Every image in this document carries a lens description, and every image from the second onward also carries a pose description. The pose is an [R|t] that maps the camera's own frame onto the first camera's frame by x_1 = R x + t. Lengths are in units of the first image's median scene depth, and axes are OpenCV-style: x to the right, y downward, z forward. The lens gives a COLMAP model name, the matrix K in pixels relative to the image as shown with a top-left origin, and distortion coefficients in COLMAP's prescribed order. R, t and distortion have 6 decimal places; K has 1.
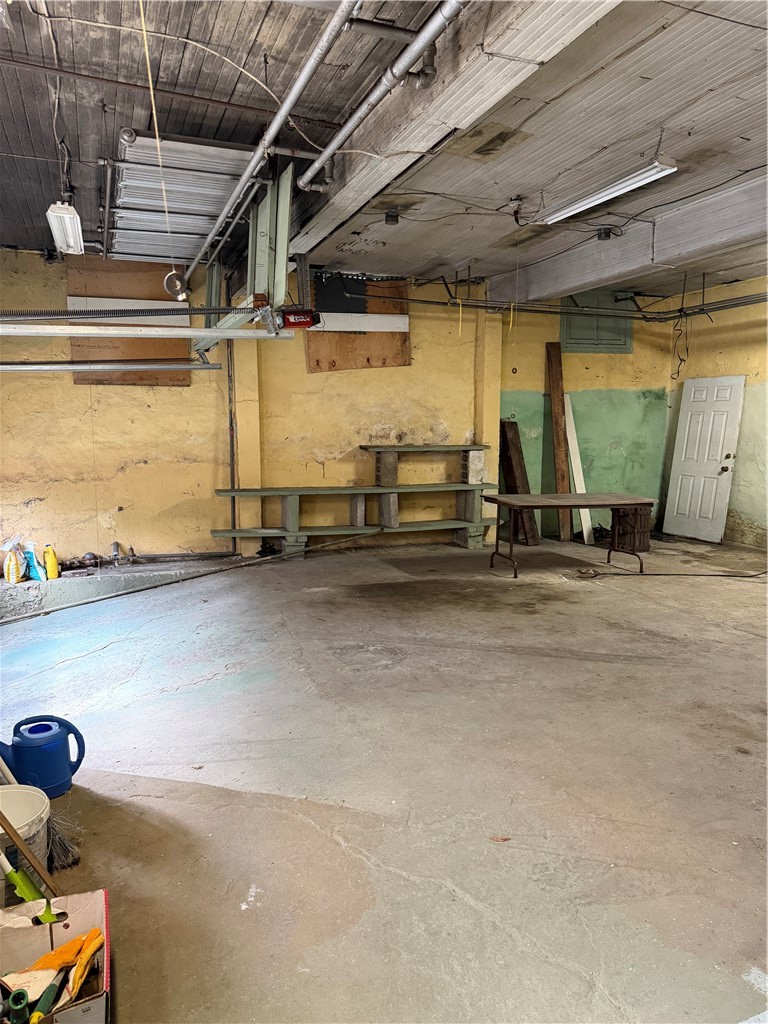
lens RADIAL K [[726.4, 0, 383.2], [0, 726.4, 513.0], [0, 0, 1]] dist [0.042335, -0.044048]
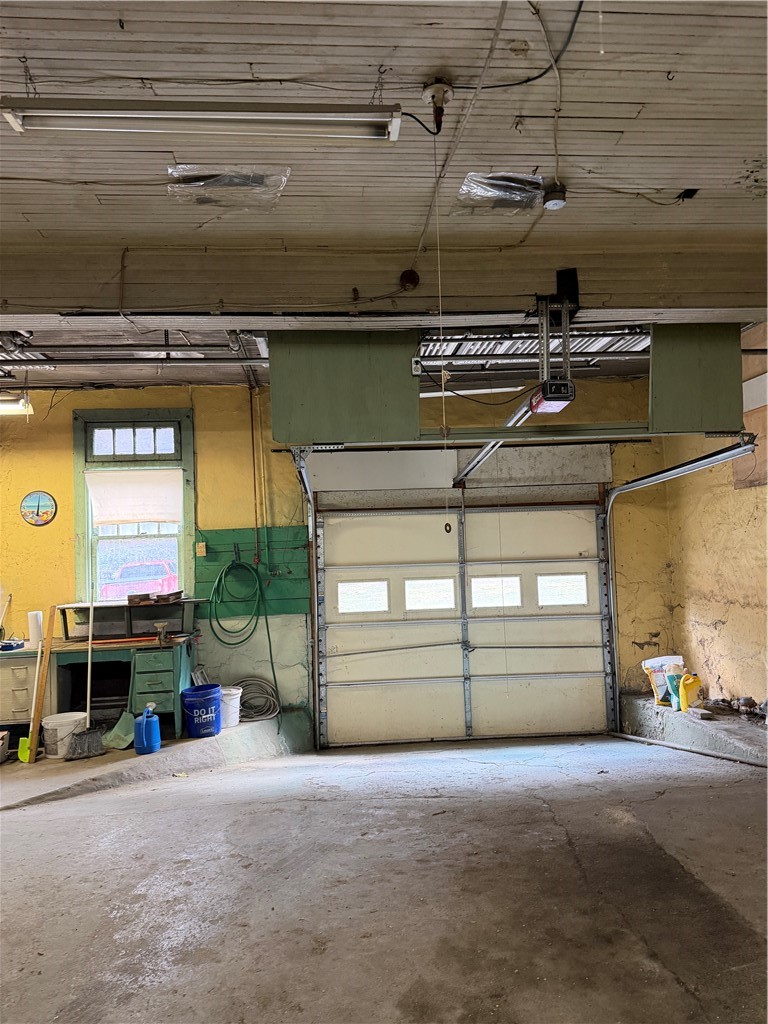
lens RADIAL K [[726.4, 0, 386.3], [0, 726.4, 512.8], [0, 0, 1]] dist [0.042335, -0.044048]
pose [[-0.302330, -0.033925, -0.952600, 0.422486], [-0.072826, 0.997268, -0.012402, -0.093907], [0.950417, 0.065625, -0.303974, 0.752299]]
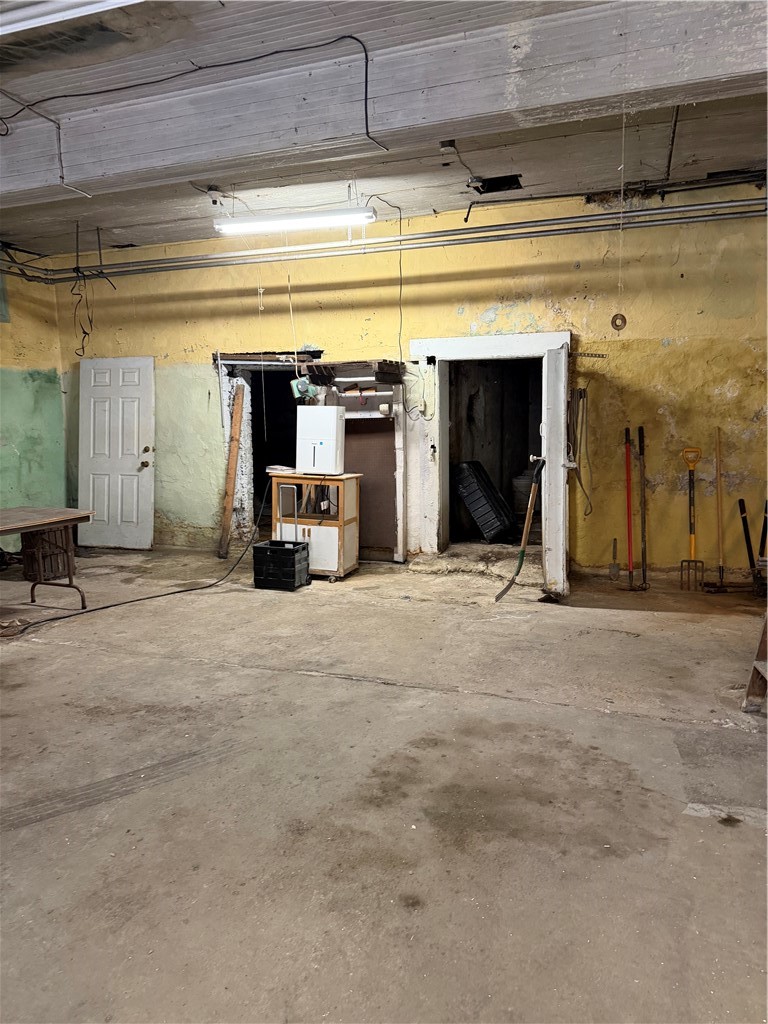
lens RADIAL K [[726.4, 0, 382.8], [0, 726.4, 511.8], [0, 0, 1]] dist [0.042335, -0.044048]
pose [[0.668629, -0.113216, 0.734927, 0.013408], [0.106430, 0.992736, 0.056103, -0.024847], [-0.735940, 0.040706, 0.675822, 0.231193]]
